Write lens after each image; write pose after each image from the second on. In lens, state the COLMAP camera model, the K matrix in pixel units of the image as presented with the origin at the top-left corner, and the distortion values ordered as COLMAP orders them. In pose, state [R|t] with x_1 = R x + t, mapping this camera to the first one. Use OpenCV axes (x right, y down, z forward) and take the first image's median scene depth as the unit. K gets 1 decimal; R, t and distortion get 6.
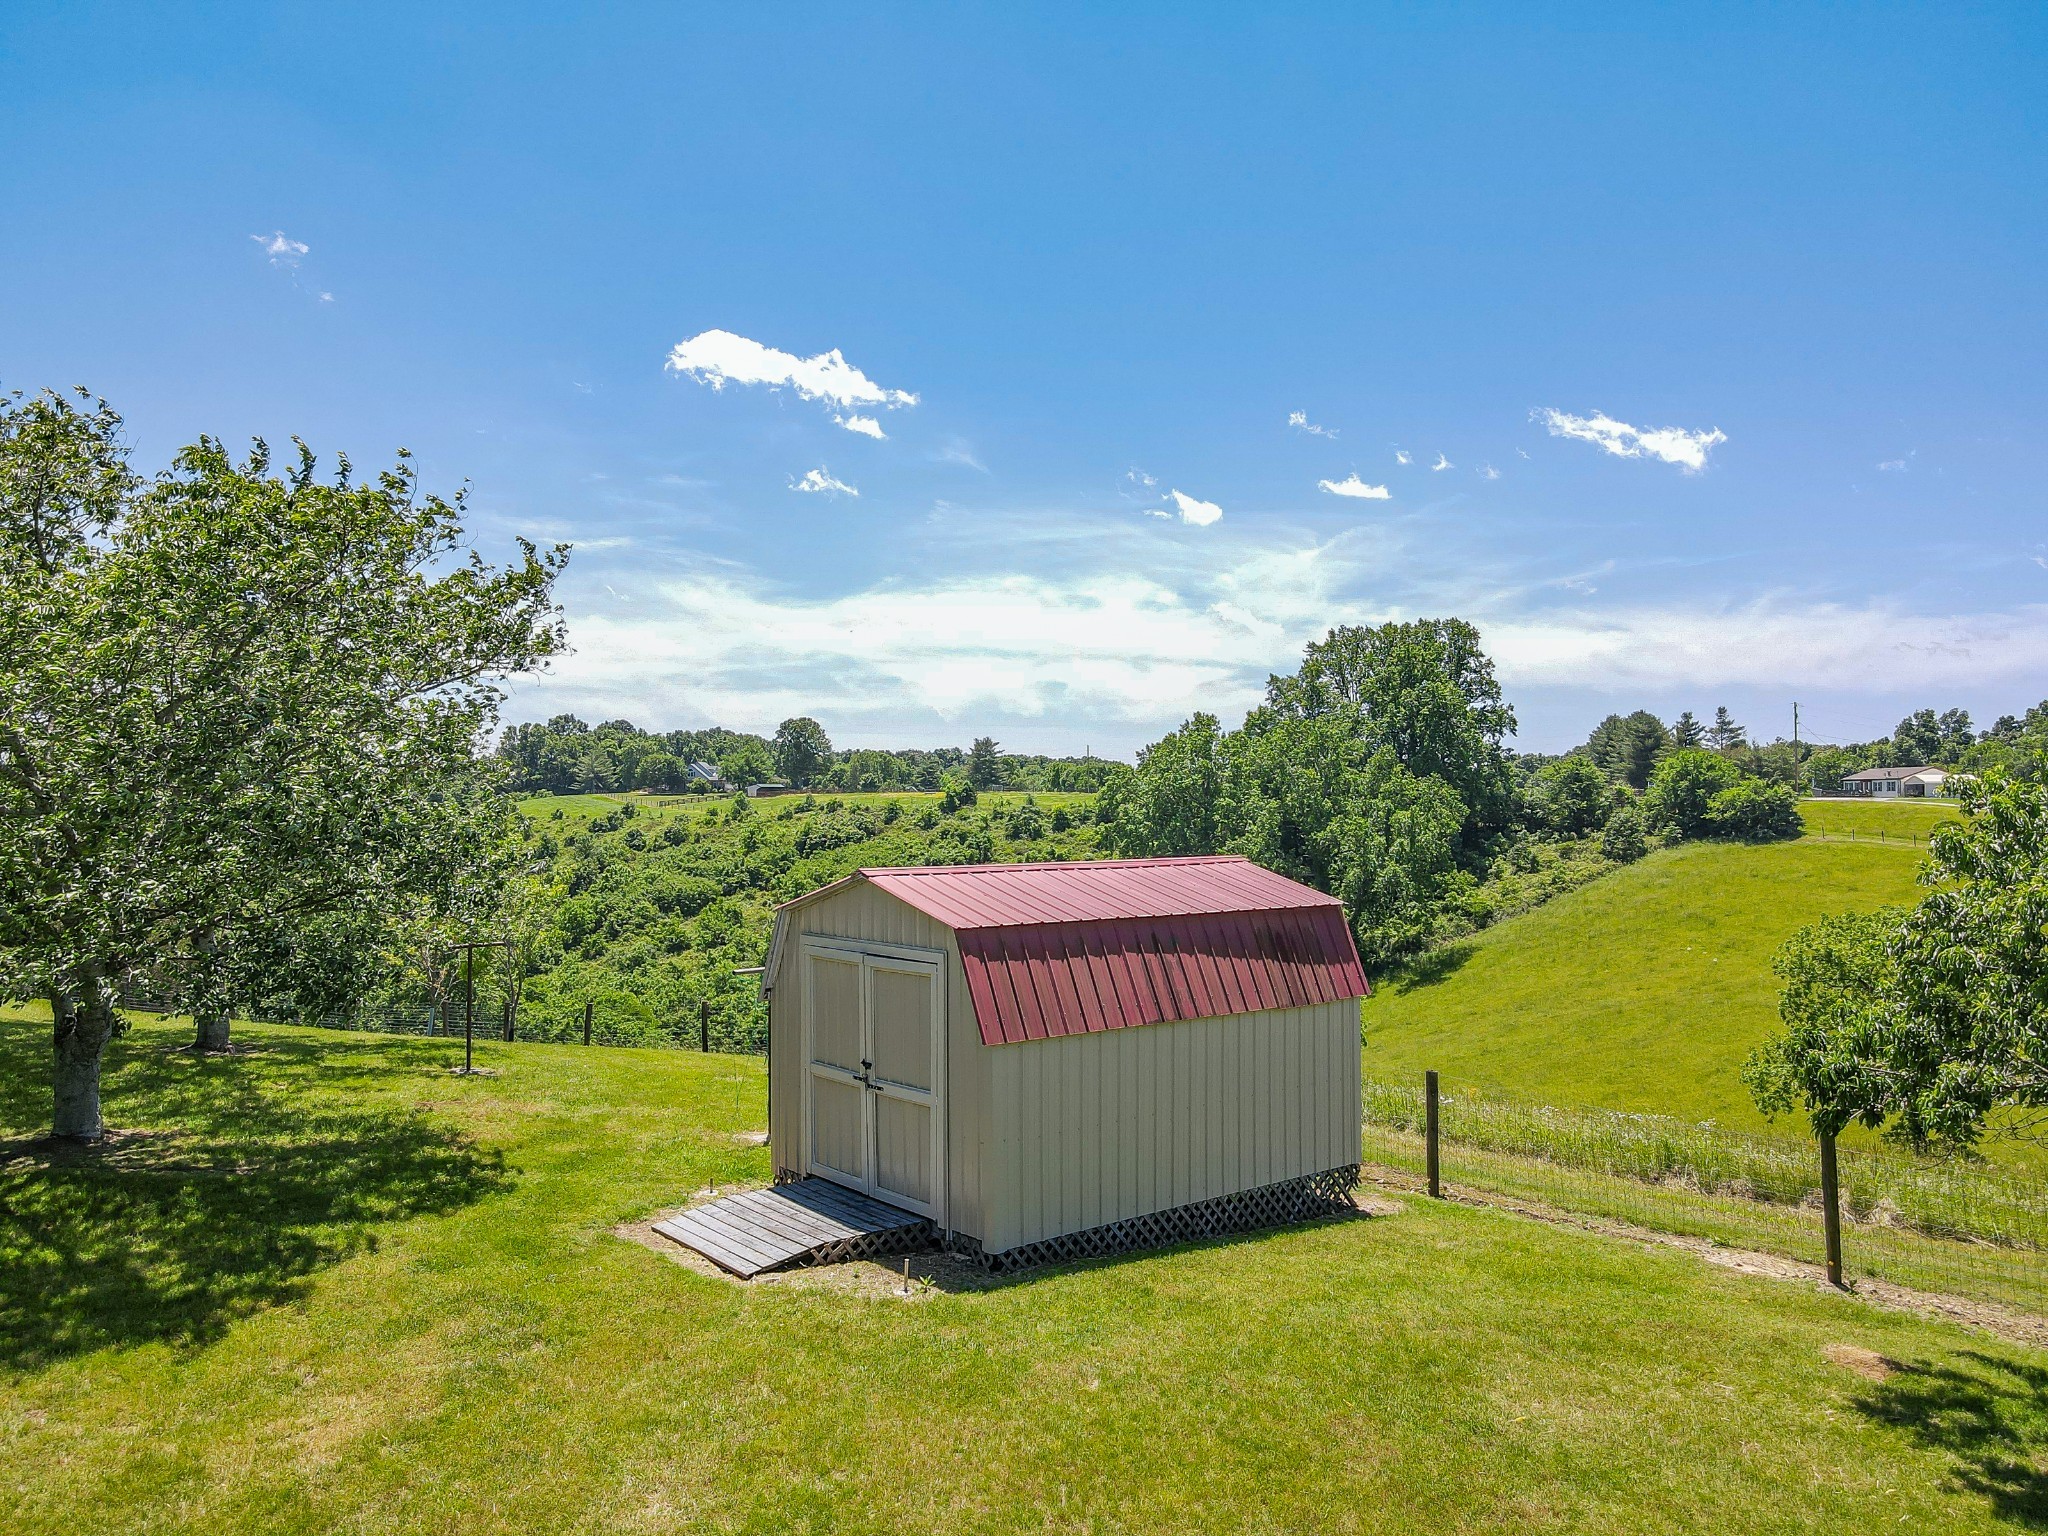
lens RADIAL K [[1506.6, 0, 1022.6], [0, 1506.6, 766.1], [0, 0, 1]] dist [-0.003926, 0.027240]
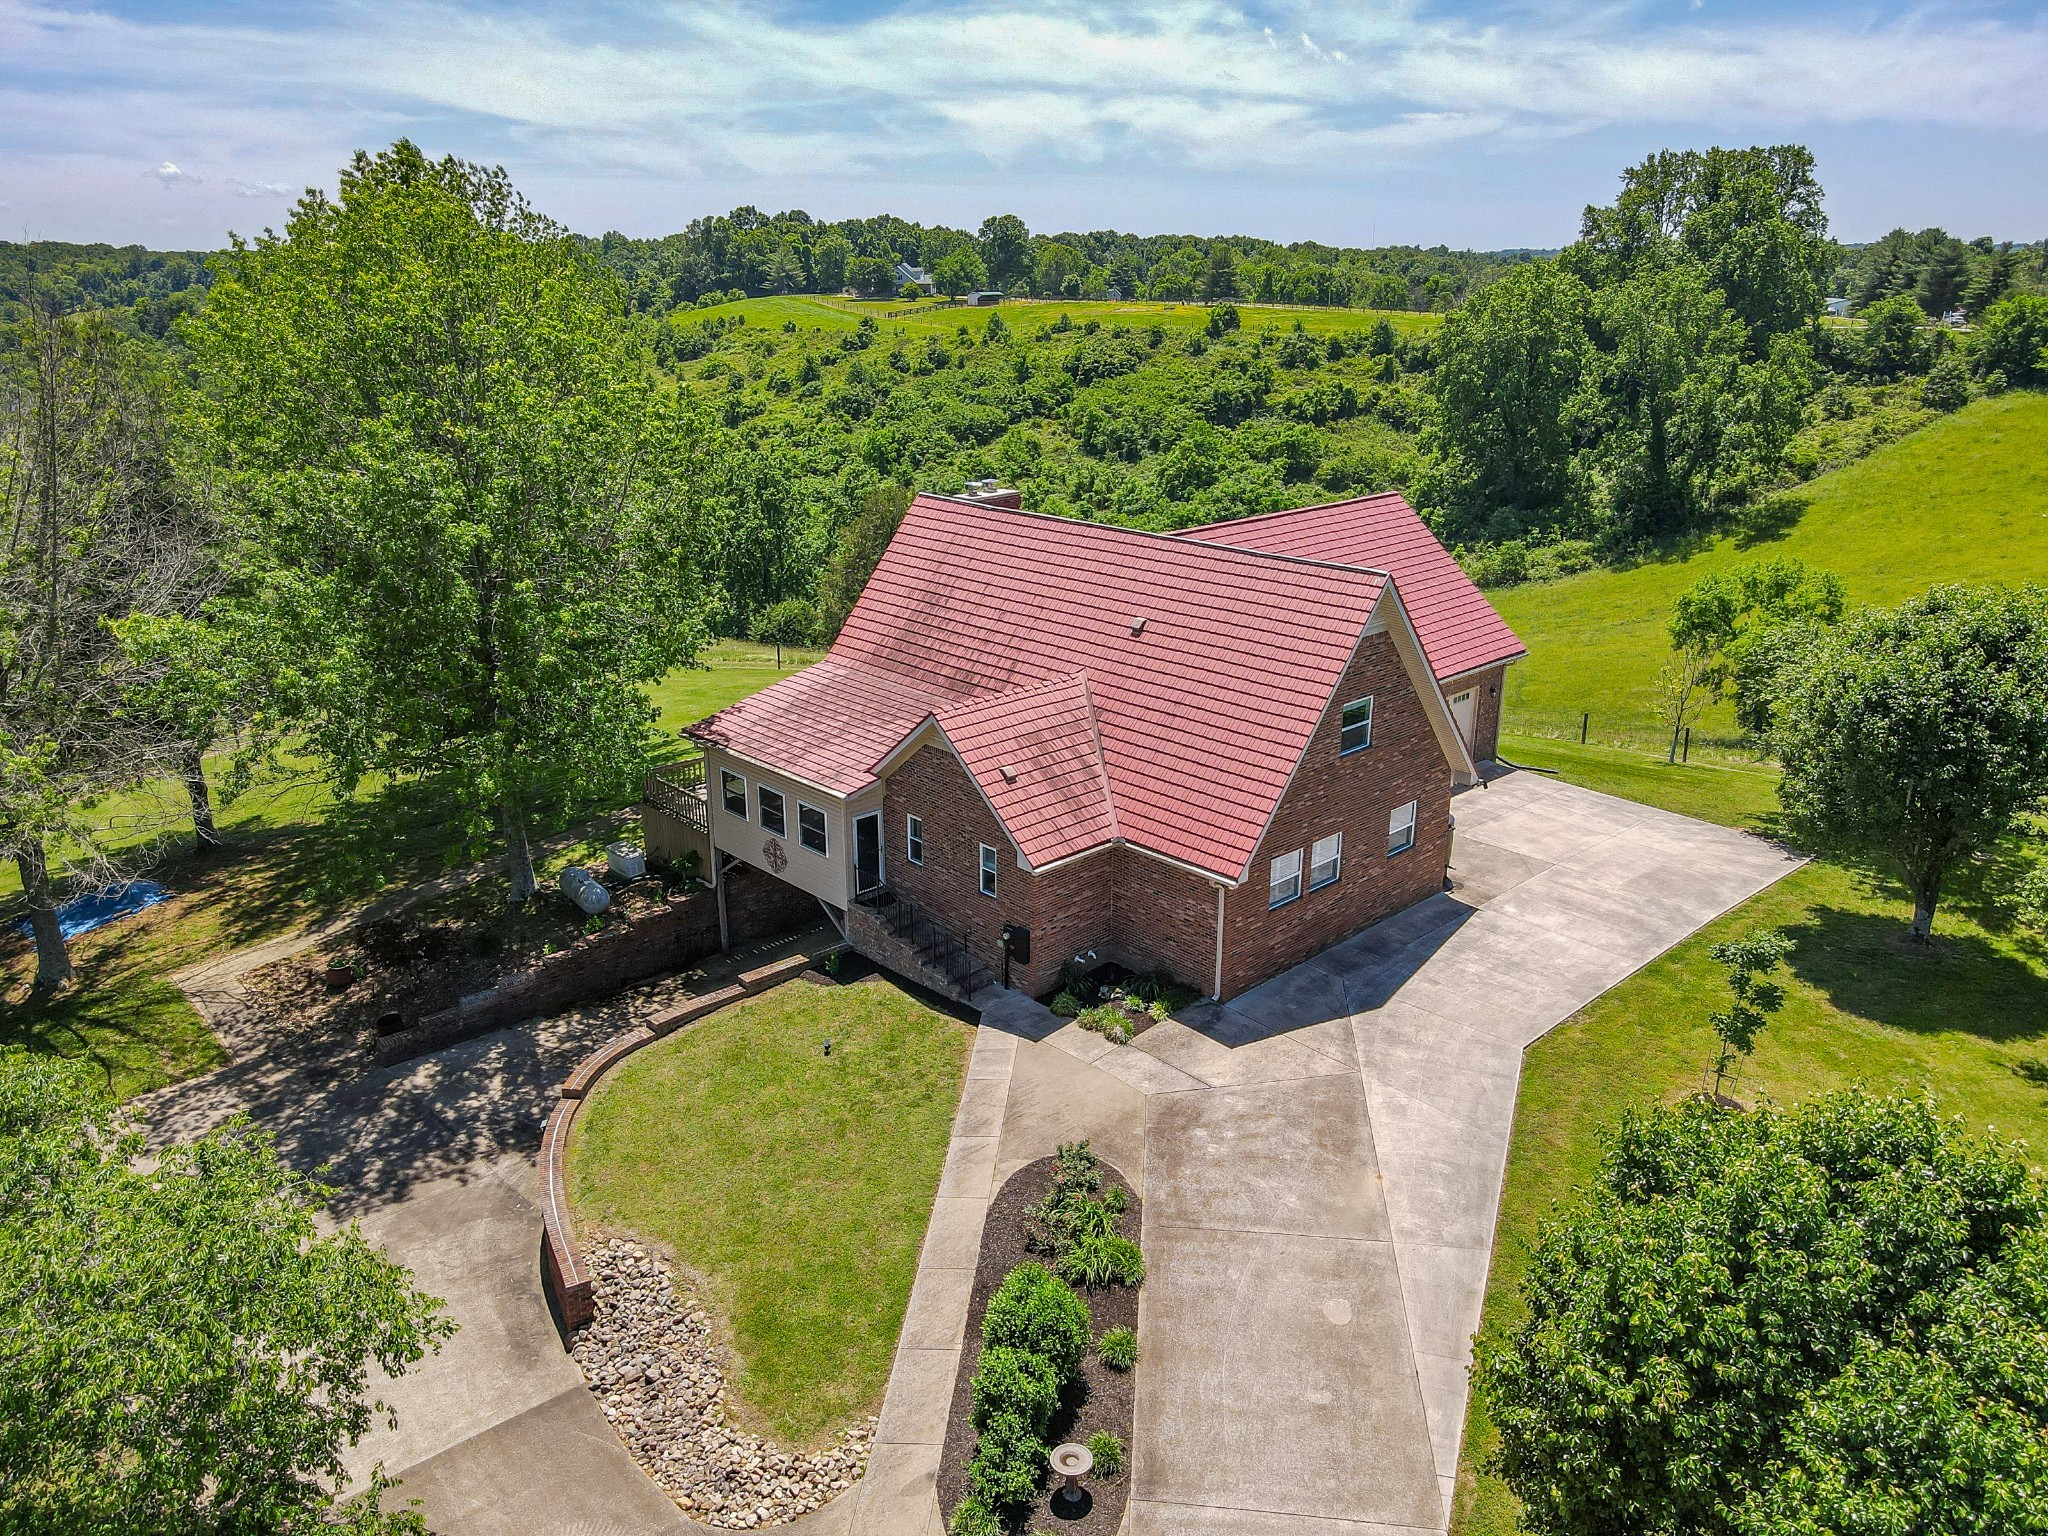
lens RADIAL K [[1506.6, 0, 1017.3], [0, 1506.6, 768.4], [0, 0, 1]] dist [-0.003926, 0.027240]
pose [[0.998892, 0.014953, -0.044615, -0.150263], [0.001226, 0.939571, 0.342352, -0.049897], [0.047038, -0.342027, 0.938512, -0.067498]]
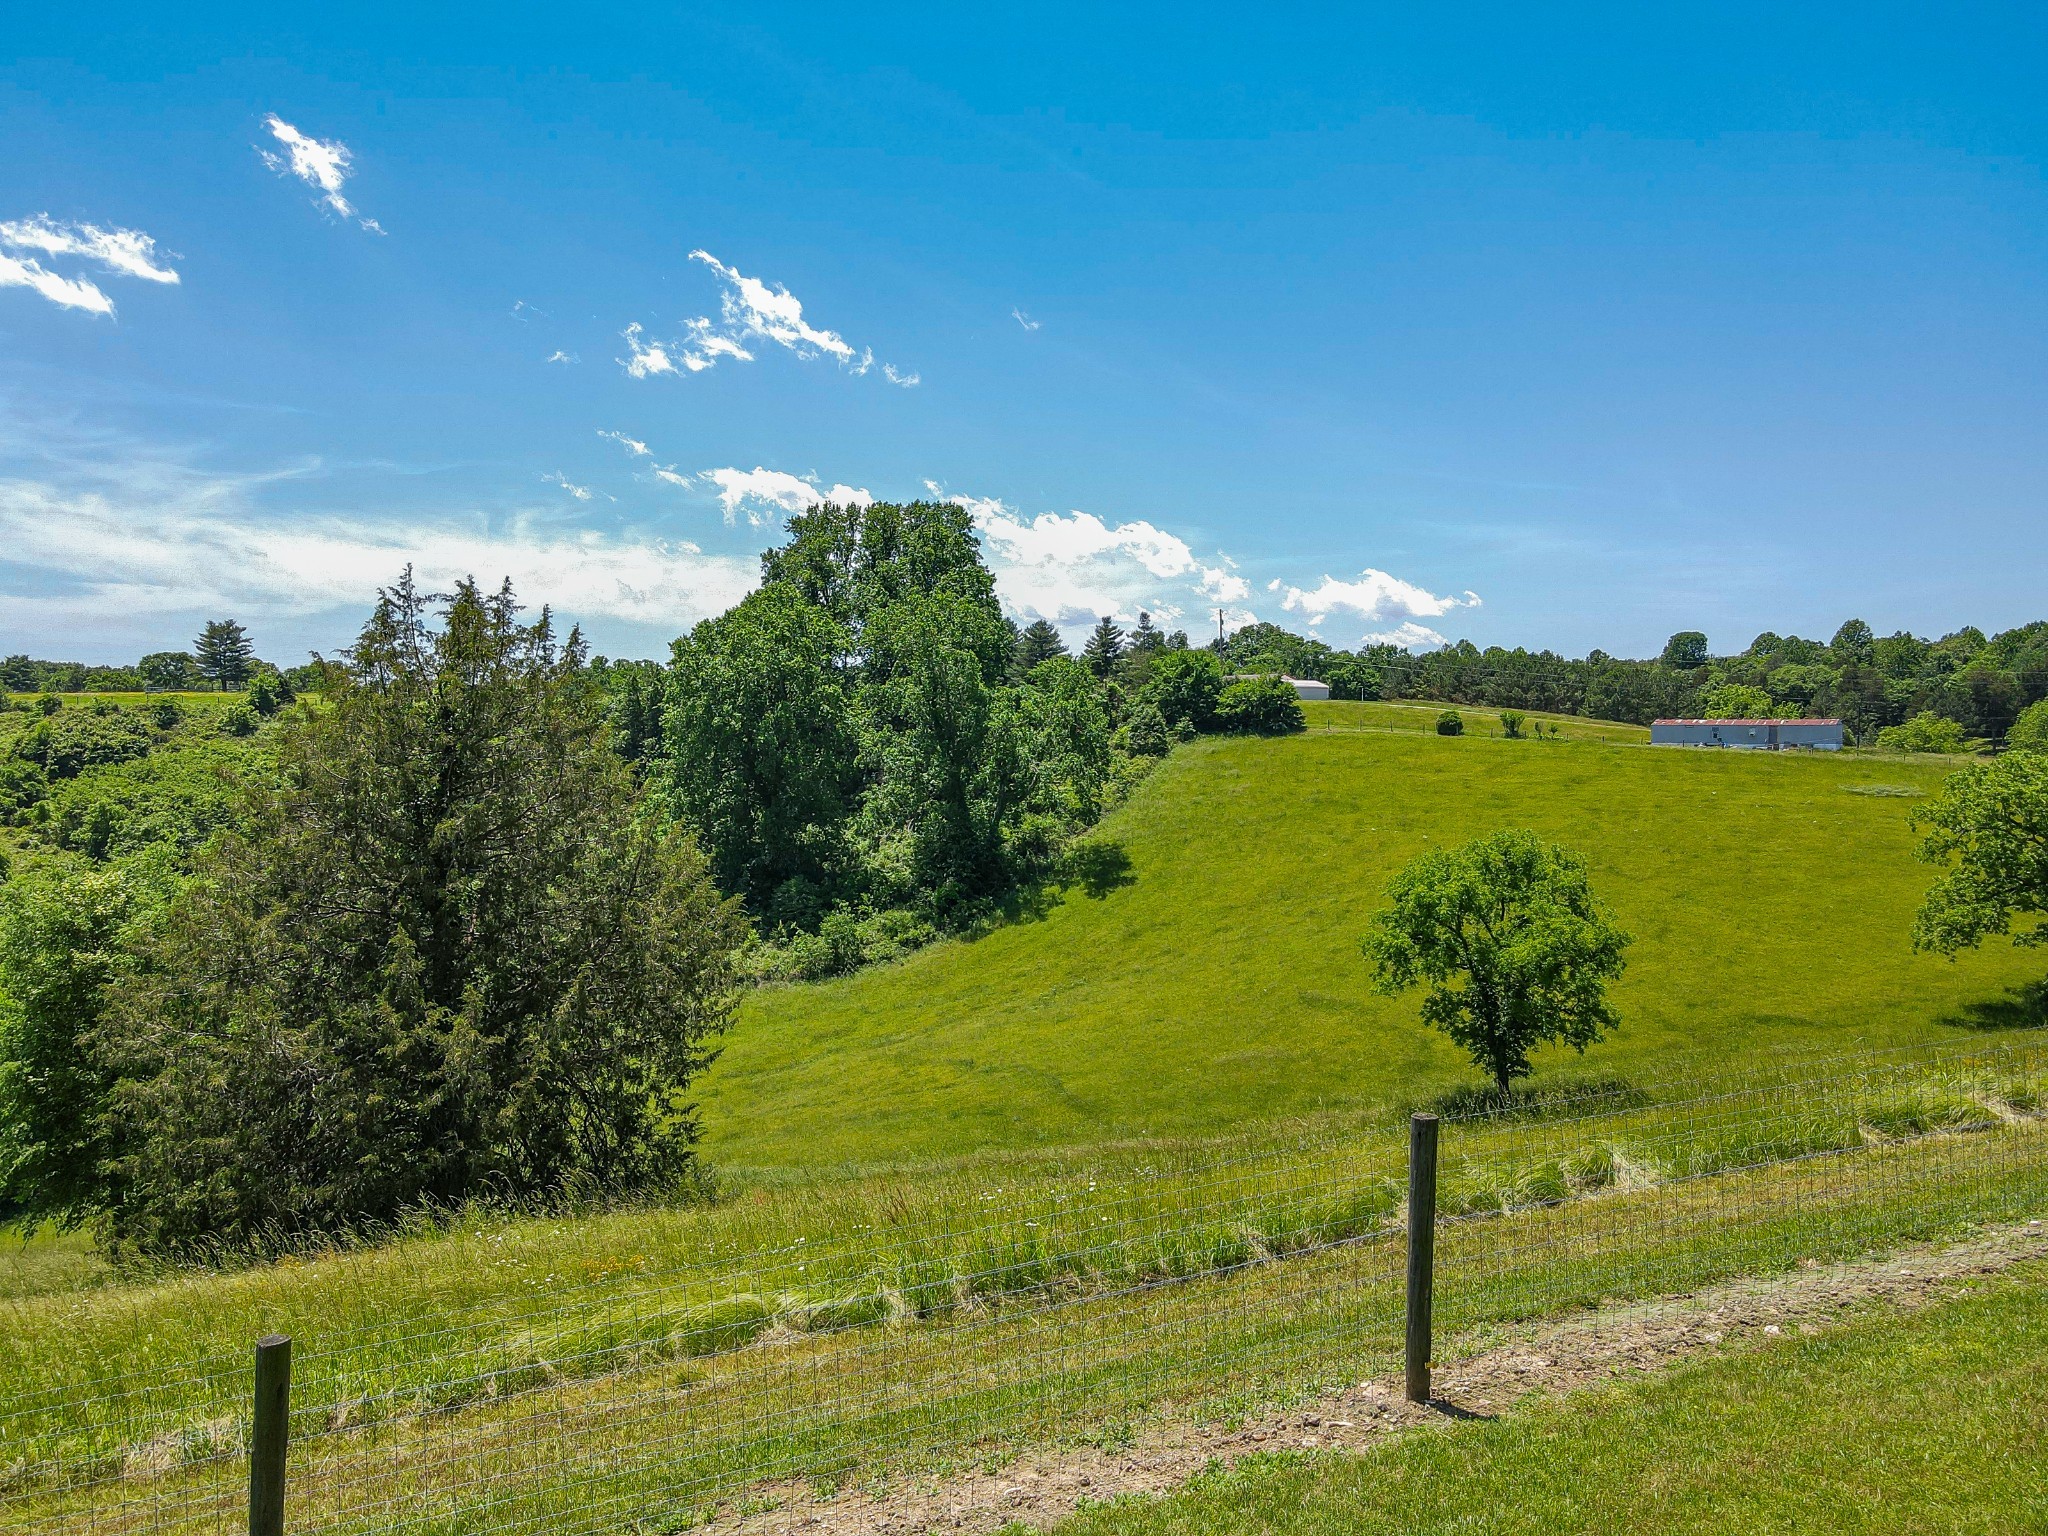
lens RADIAL K [[1506.6, 0, 1015.7], [0, 1506.6, 772.0], [0, 0, 1]] dist [-0.003926, 0.027240]
pose [[0.788902, -0.017270, 0.614277, -0.241159], [-0.012148, 0.998971, 0.043687, 0.025671], [-0.614399, -0.041927, 0.787880, 0.215943]]
